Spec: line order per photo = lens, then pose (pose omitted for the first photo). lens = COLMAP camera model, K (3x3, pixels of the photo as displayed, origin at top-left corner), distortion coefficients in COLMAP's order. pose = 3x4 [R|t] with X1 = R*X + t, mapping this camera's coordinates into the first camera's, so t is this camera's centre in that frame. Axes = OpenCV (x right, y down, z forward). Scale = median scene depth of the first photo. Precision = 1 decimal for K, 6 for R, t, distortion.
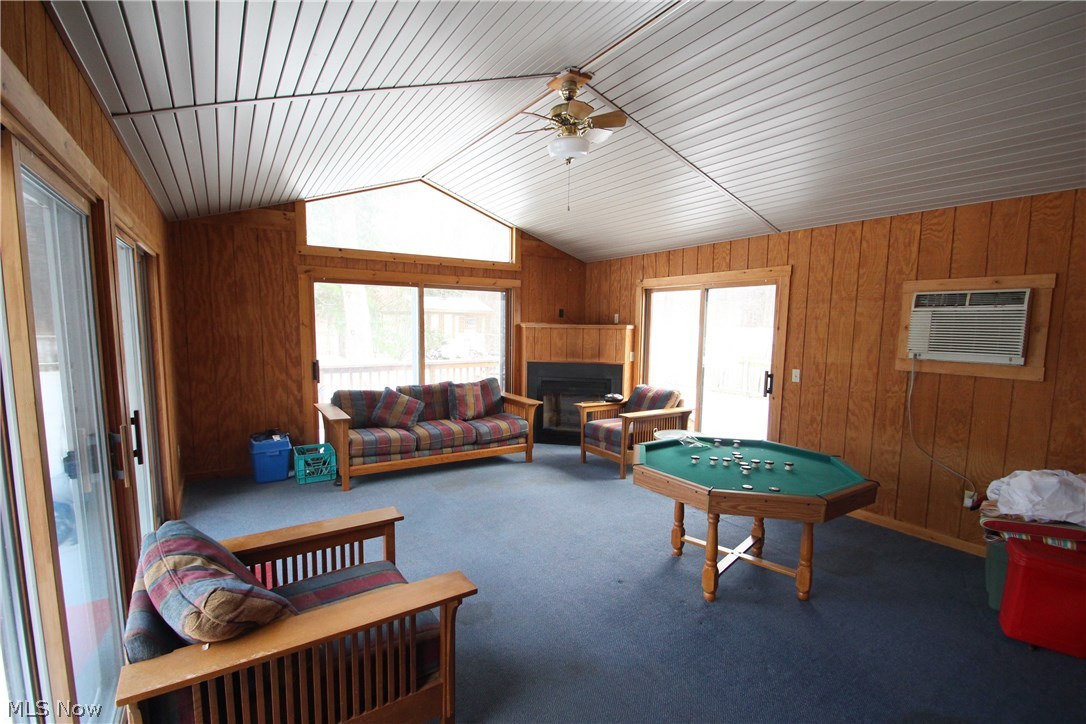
lens RADIAL K [[501.3, 0, 539.7], [0, 501.3, 369.9], [0, 0, 1]] dist [-0.011420, -0.006290]
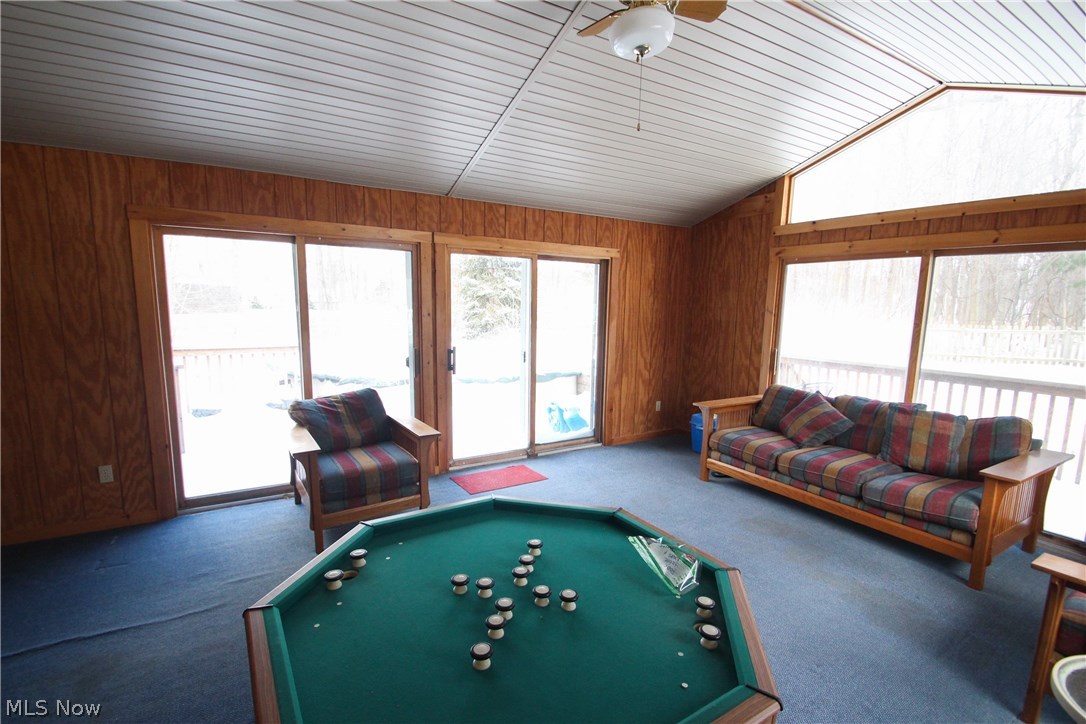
lens RADIAL K [[501.3, 0, 542.8], [0, 501.3, 374.3], [0, 0, 1]] dist [-0.011420, -0.006290]
pose [[-0.032498, 0.128455, -0.991183, 0.517372], [-0.108933, 0.985344, 0.131269, -0.051348], [0.993518, 0.112239, -0.018028, 0.625704]]
